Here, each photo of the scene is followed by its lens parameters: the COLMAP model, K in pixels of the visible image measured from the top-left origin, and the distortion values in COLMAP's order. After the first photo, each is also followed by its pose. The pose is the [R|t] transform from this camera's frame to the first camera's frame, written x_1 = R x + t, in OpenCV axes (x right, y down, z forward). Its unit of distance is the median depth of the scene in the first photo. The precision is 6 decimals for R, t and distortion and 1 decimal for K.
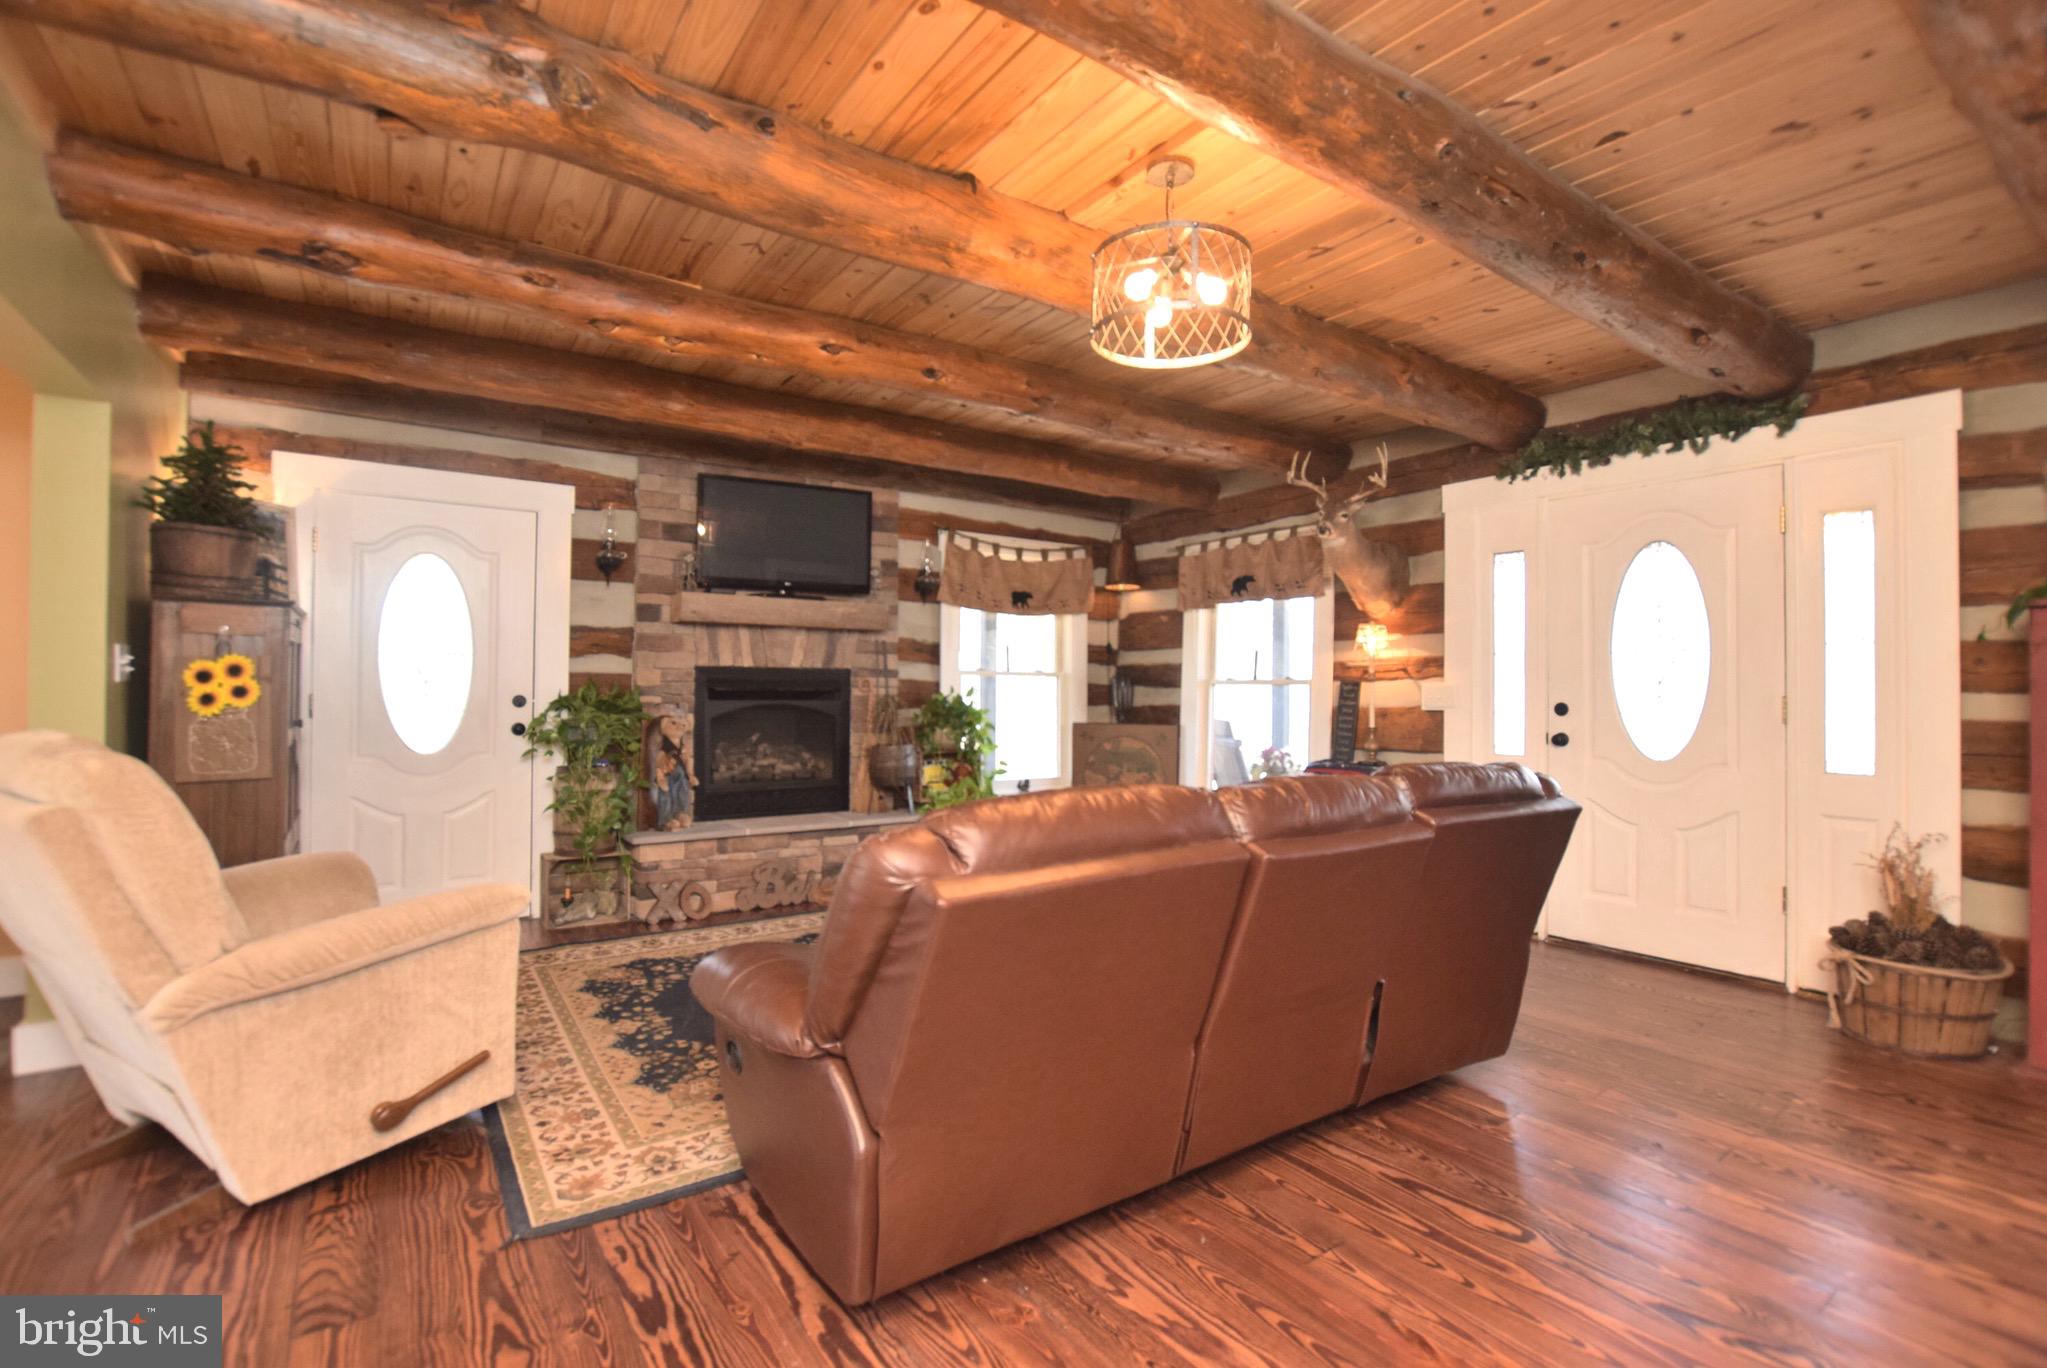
lens RADIAL K [[908.5, 0, 1019.1], [0, 908.5, 677.7], [0, 0, 1]] dist [-0.032123, 0.005302]
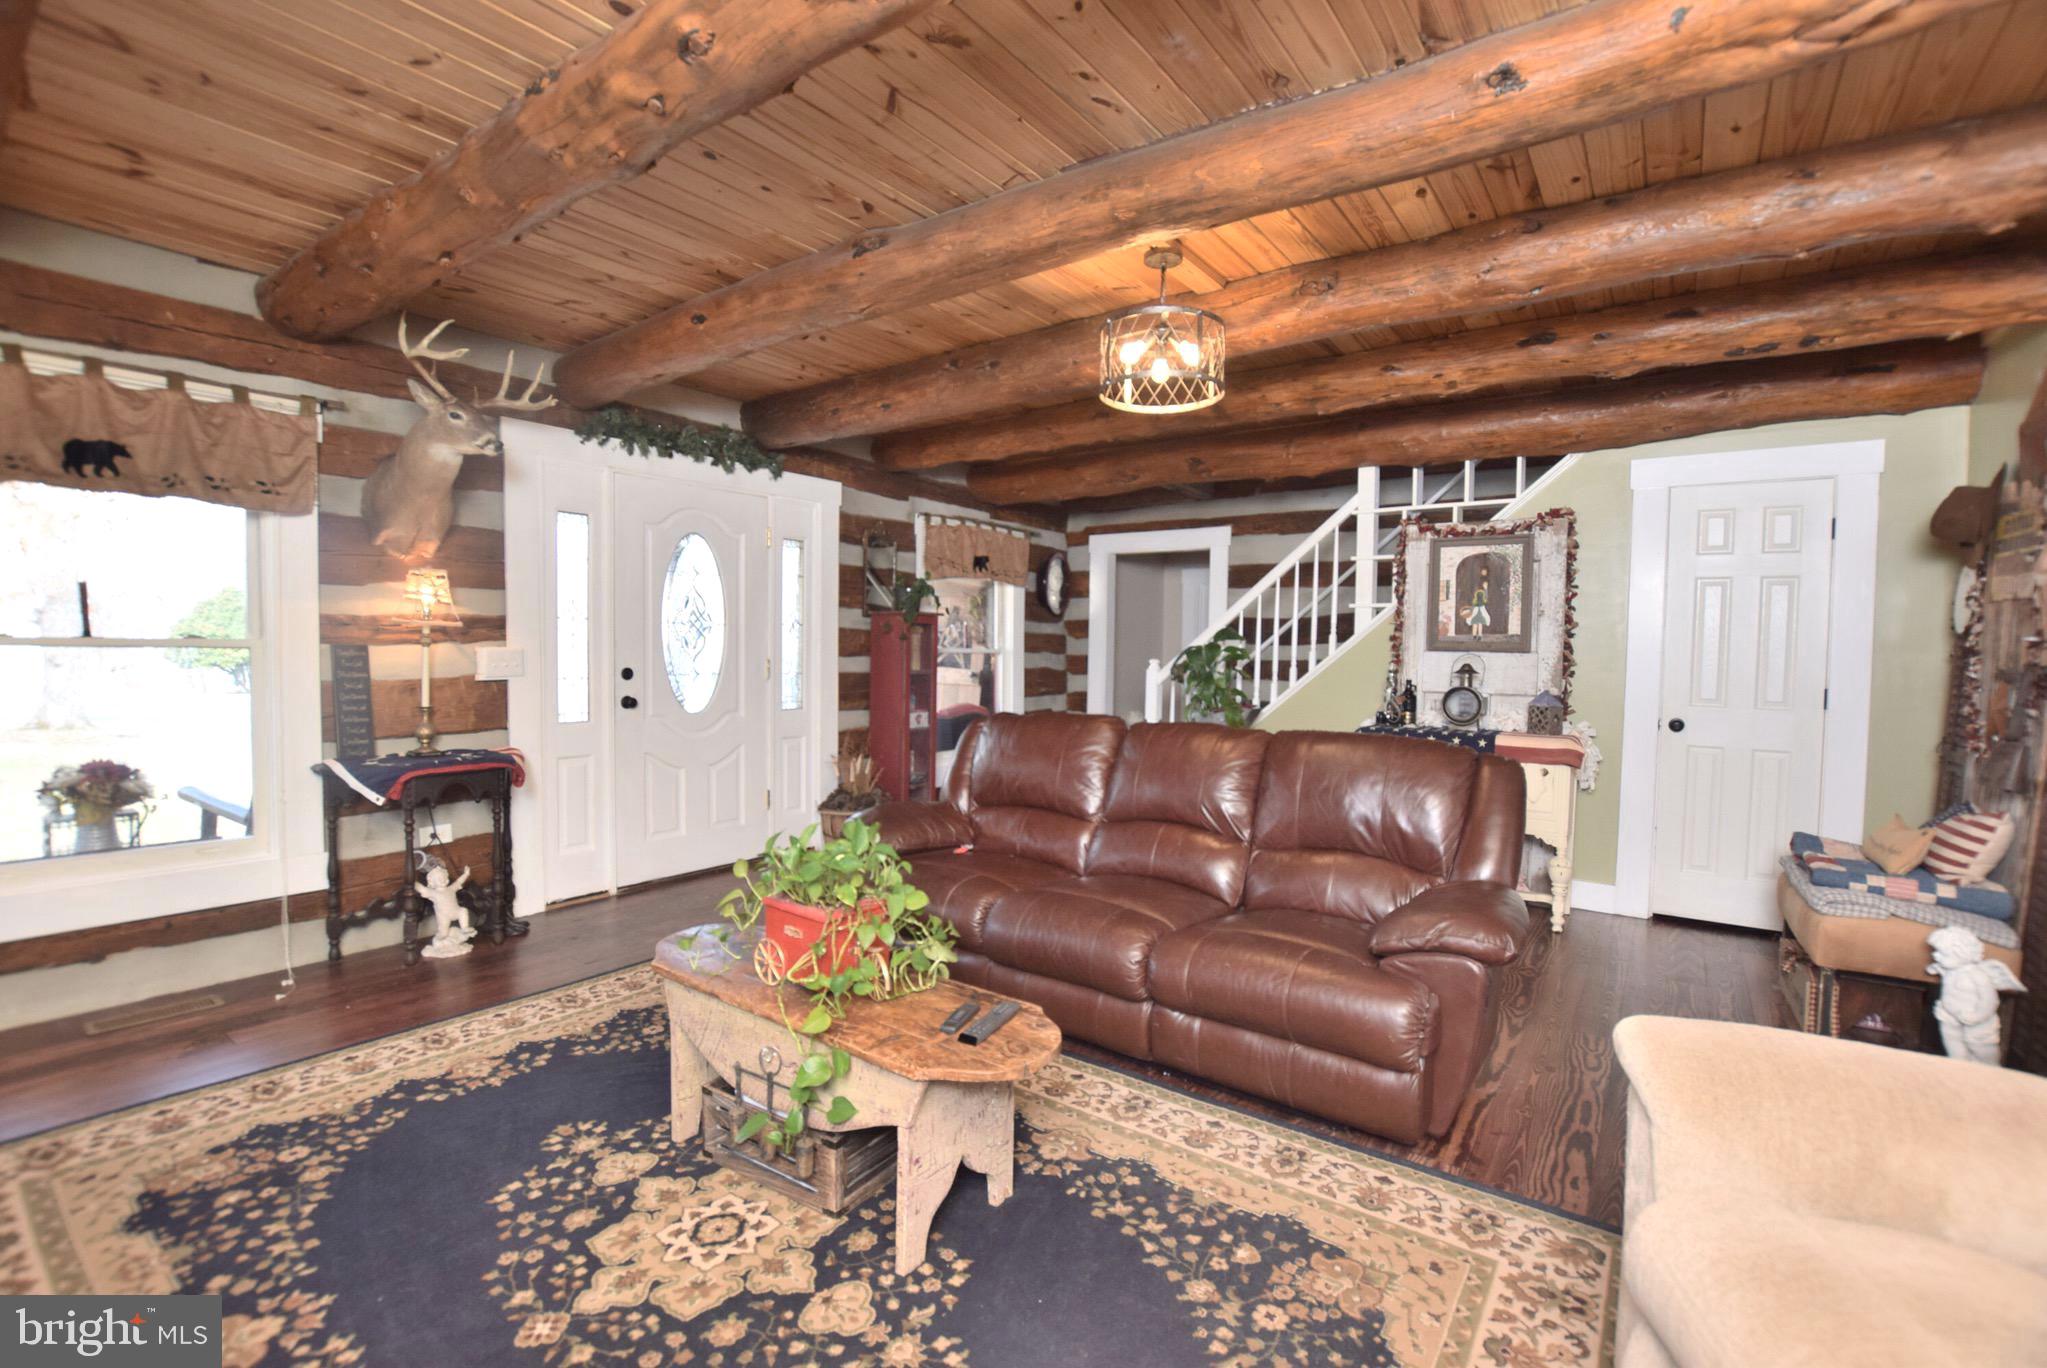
lens RADIAL K [[908.5, 0, 1019.1], [0, 908.5, 677.7], [0, 0, 1]] dist [-0.032123, 0.005302]
pose [[-0.314901, -0.043951, 0.948106, -0.576434], [-0.028809, 0.998910, 0.036737, -0.013281], [-0.948687, -0.015746, -0.315824, 0.924551]]
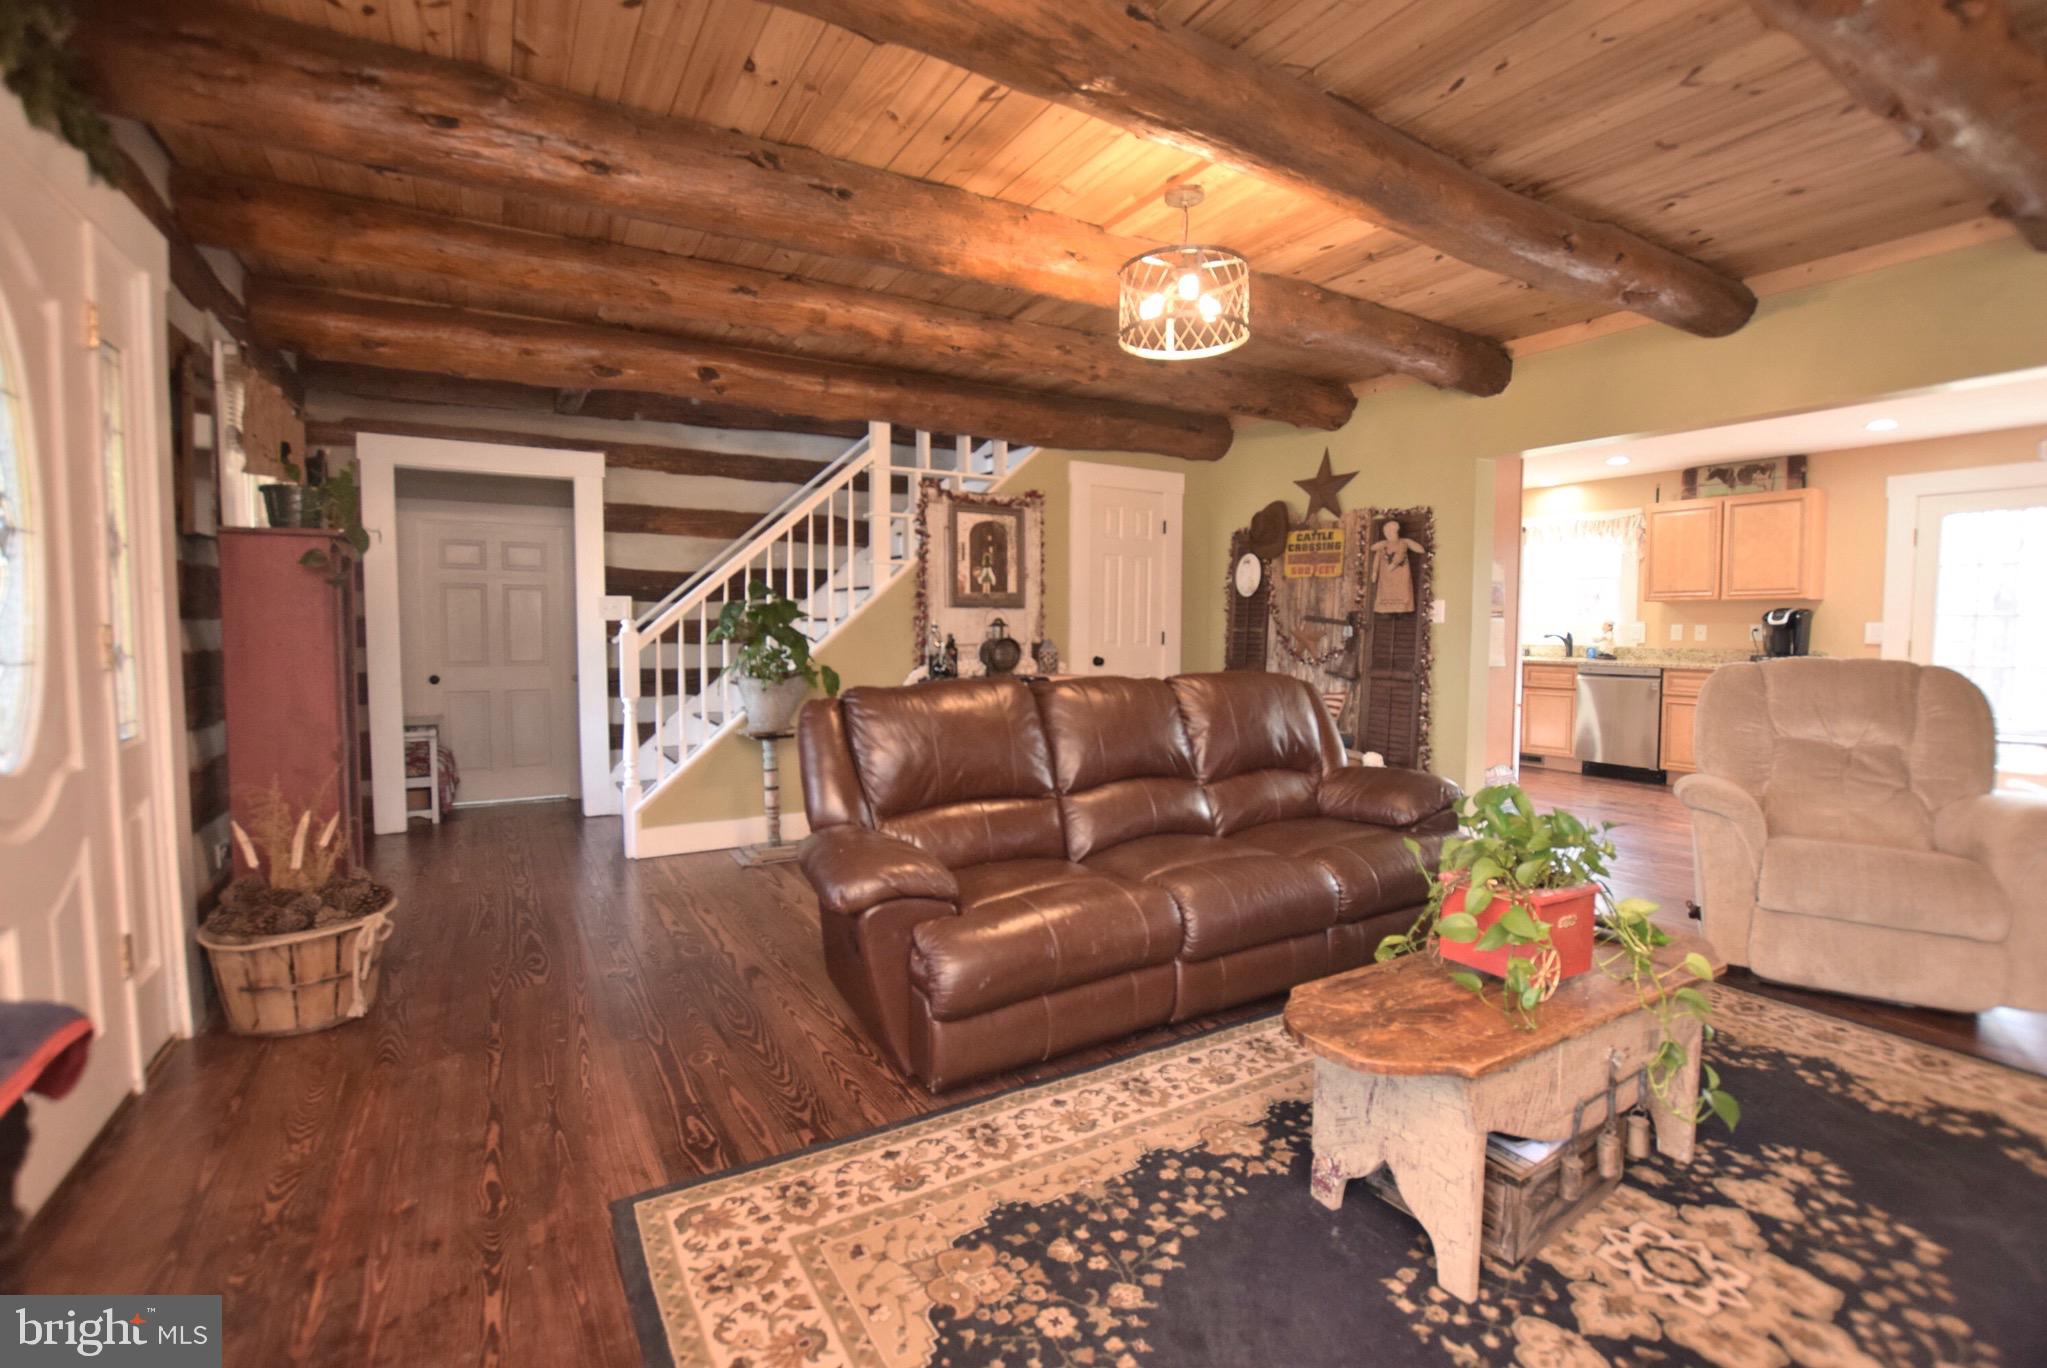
lens RADIAL K [[908.5, 0, 1019.1], [0, 908.5, 677.7], [0, 0, 1]] dist [-0.032123, 0.005302]
pose [[-0.996994, -0.016477, 0.075702, 0.175791], [-0.012507, 0.998536, 0.052619, 0.011177], [-0.076458, 0.051514, -0.995741, 1.332724]]
